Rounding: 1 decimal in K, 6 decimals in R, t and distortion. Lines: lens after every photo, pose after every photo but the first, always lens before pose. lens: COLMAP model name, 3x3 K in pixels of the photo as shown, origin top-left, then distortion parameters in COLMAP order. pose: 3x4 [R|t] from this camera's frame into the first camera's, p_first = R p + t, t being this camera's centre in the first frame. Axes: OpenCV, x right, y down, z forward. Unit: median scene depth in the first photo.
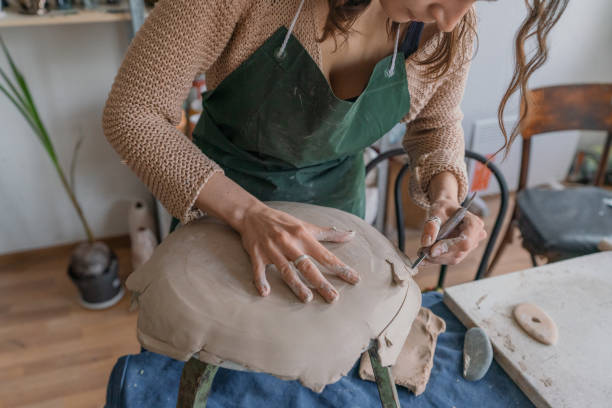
lens RADIAL K [[589.7, 0, 306.0], [0, 589.7, 204.0], [0, 0, 1]] dist [0.012338, -0.002440]
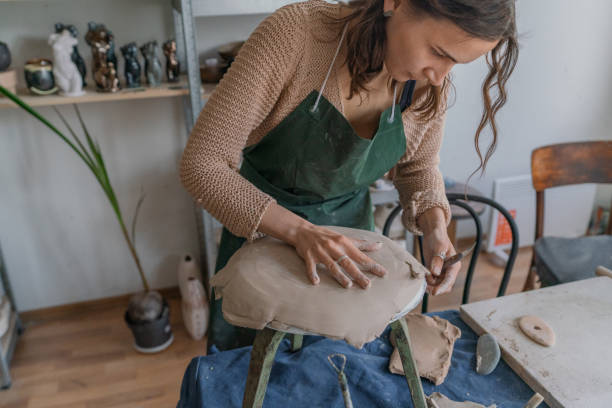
lens RADIAL K [[540.4, 0, 306.0], [0, 540.4, 204.0], [0, 0, 1]] dist [-0.005185, -0.000282]
pose [[0.998122, -0.010044, -0.060425, -0.010069], [0.004058, 0.995139, -0.098395, 0.056555], [0.061119, 0.097965, 0.993311, -0.147435]]
